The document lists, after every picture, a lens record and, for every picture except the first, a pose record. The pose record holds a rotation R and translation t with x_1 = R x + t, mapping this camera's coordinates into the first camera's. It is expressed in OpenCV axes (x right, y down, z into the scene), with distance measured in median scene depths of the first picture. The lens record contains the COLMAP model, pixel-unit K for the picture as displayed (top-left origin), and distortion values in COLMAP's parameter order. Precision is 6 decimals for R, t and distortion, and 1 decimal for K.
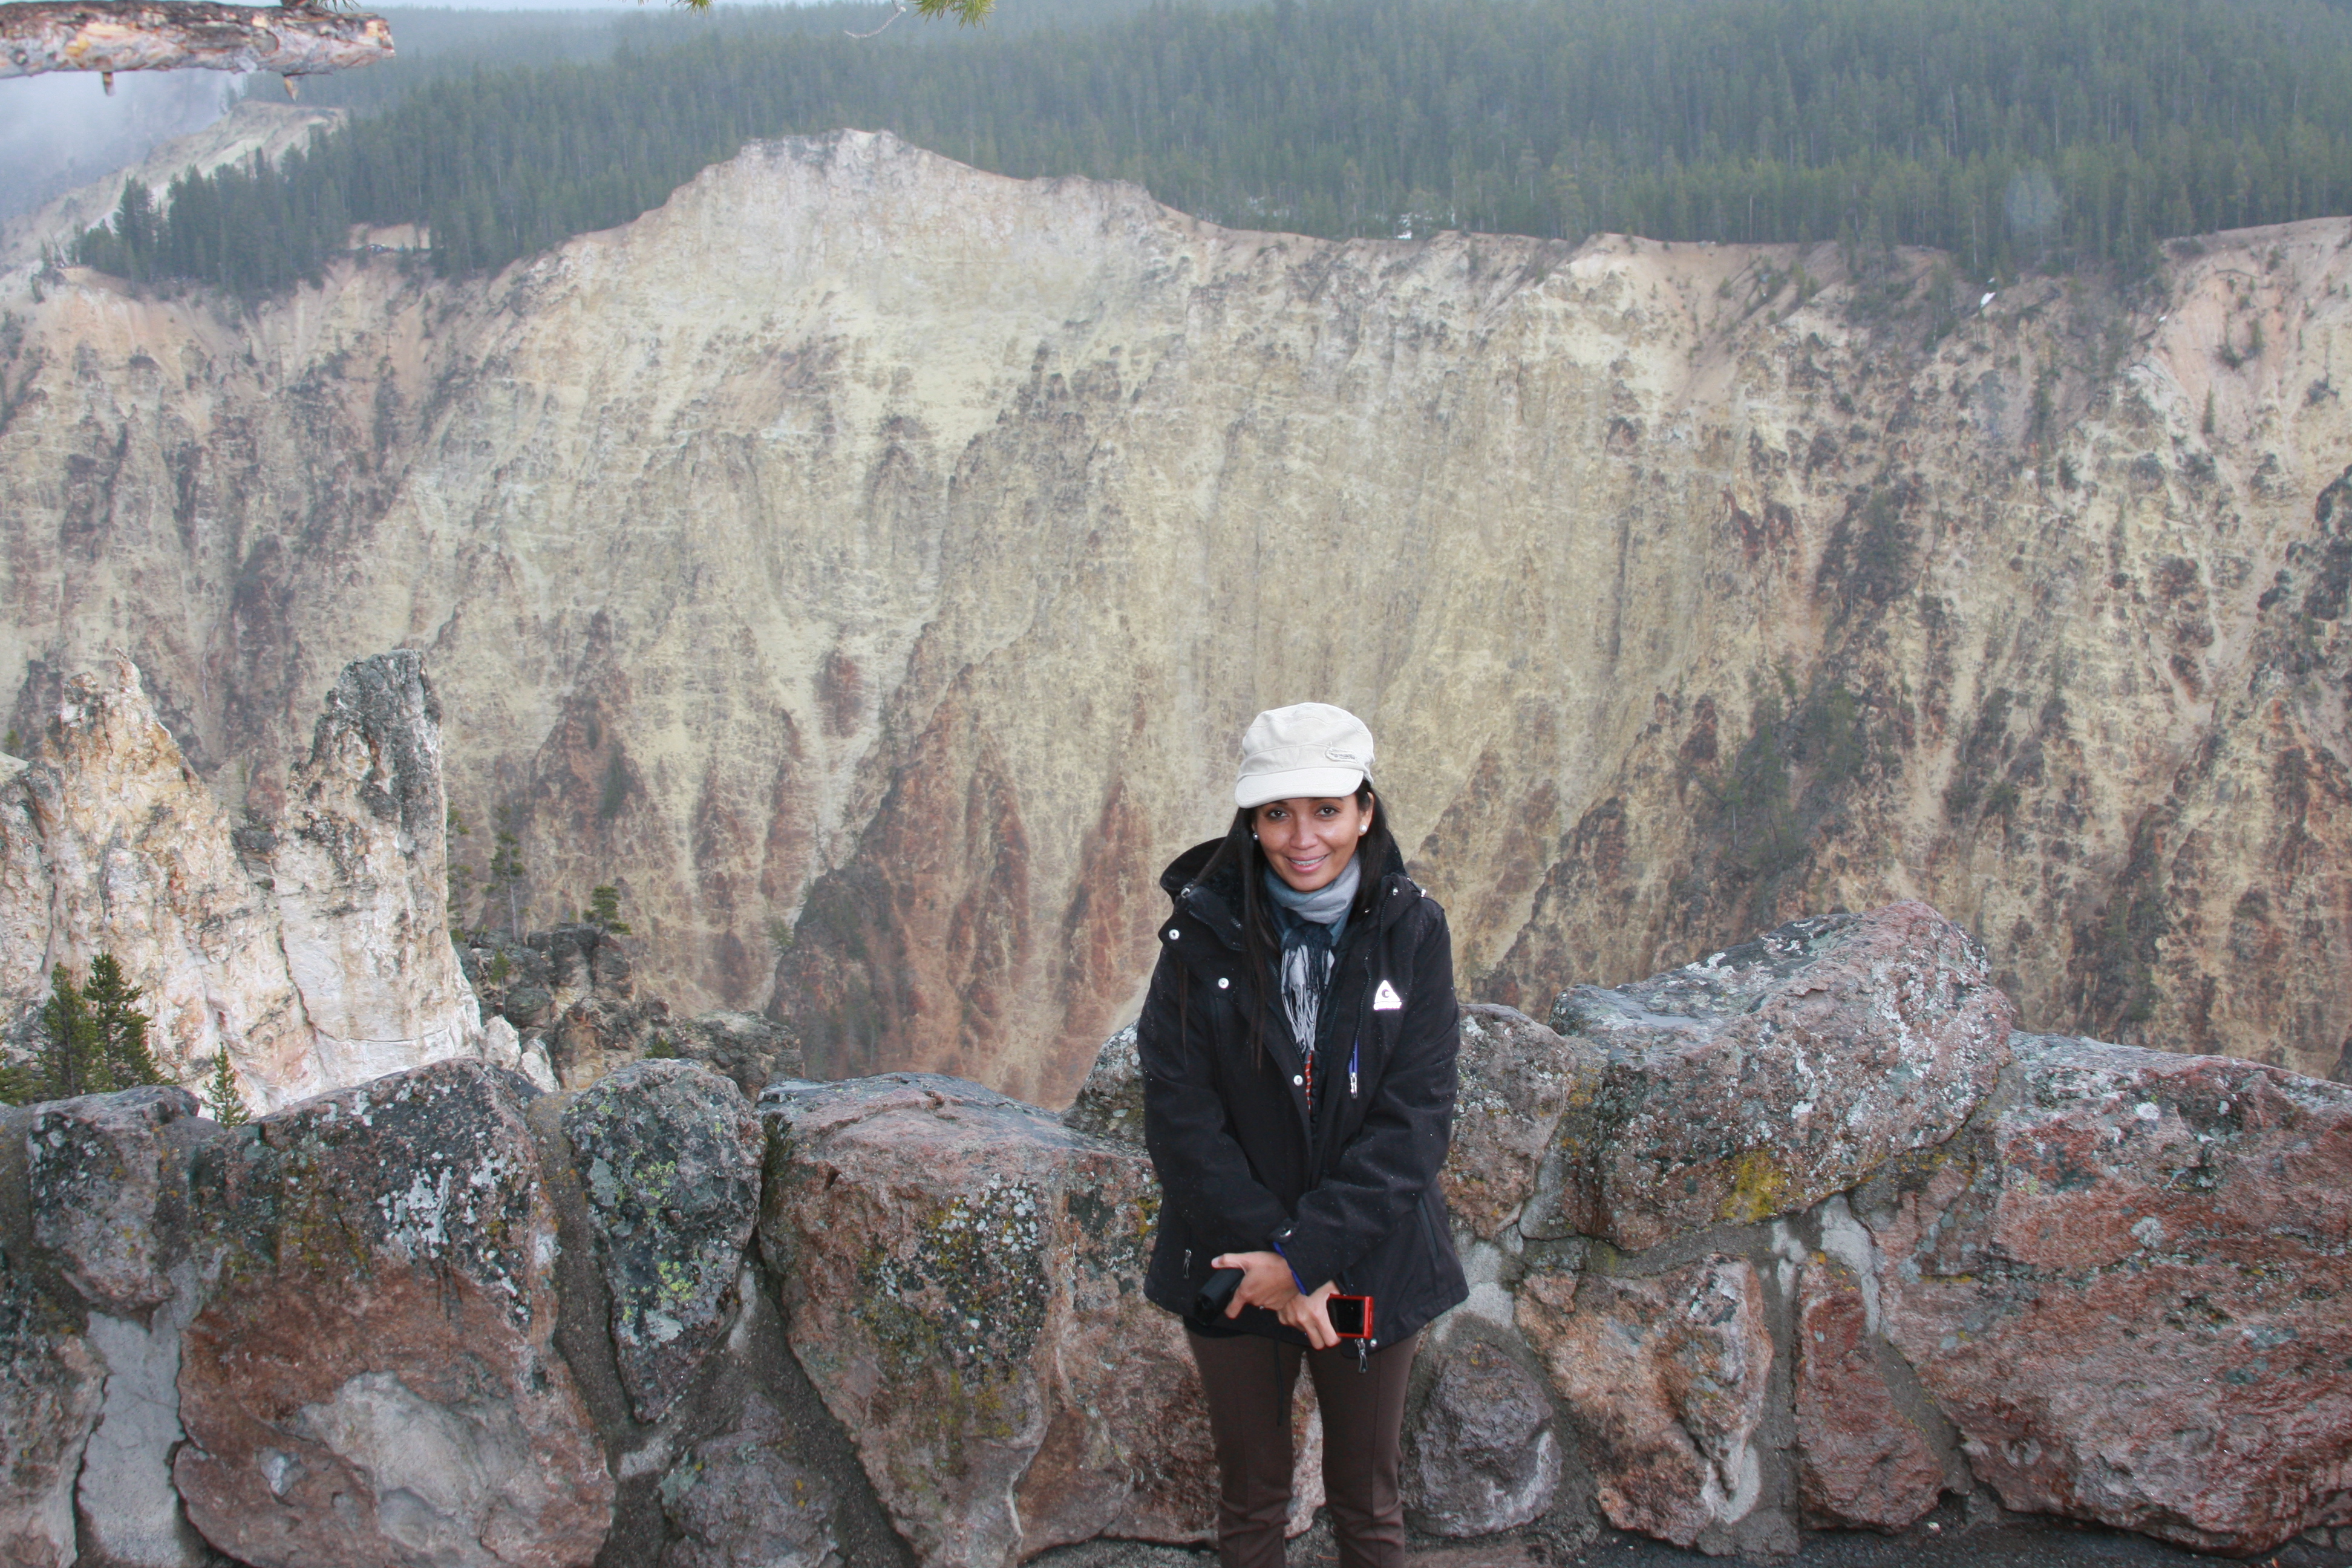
lens RADIAL K [[3037.7, 0, 1176.3], [0, 3037.7, 779.4], [0, 0, 1]] dist [-0.132289, 0.000000]
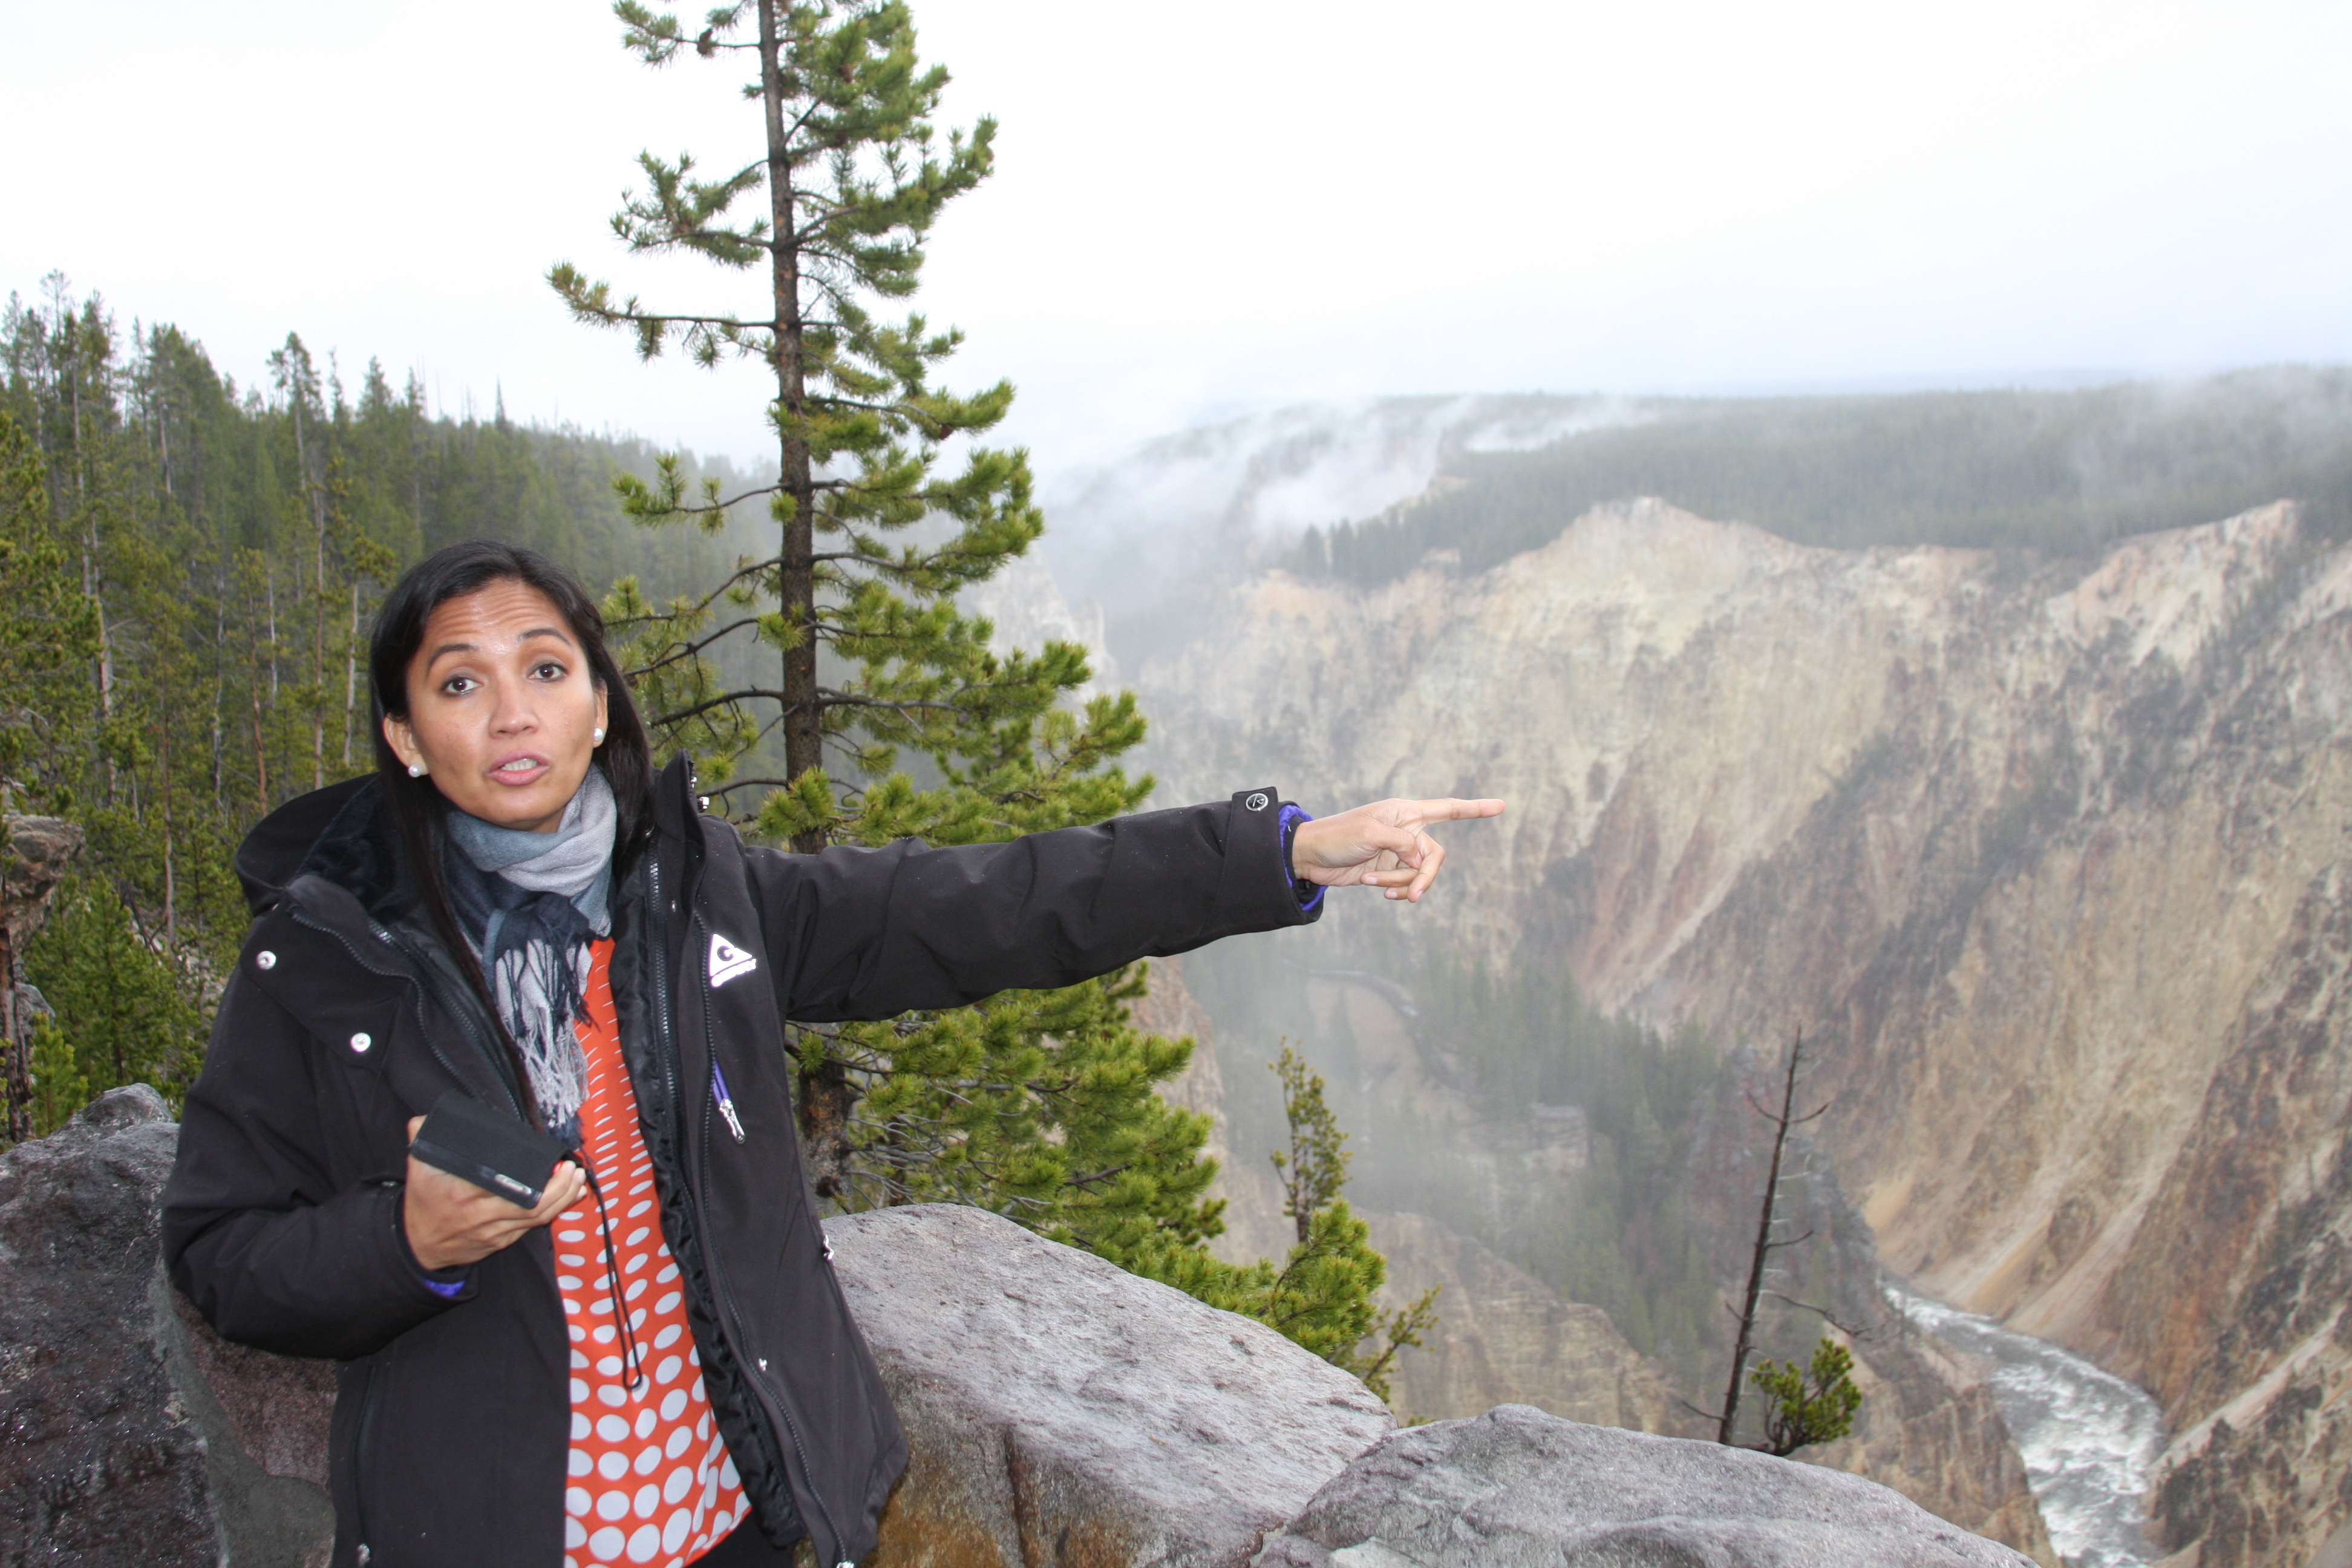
lens RADIAL K [[3037.7, 0, 1185.2], [0, 3037.7, 785.1], [0, 0, 1]] dist [-0.132289, 0.000000]
pose [[0.895150, 0.020995, -0.445271, 0.525985], [-0.069660, 0.993206, -0.093212, 0.176273], [0.440289, 0.114456, 0.890531, -0.872830]]
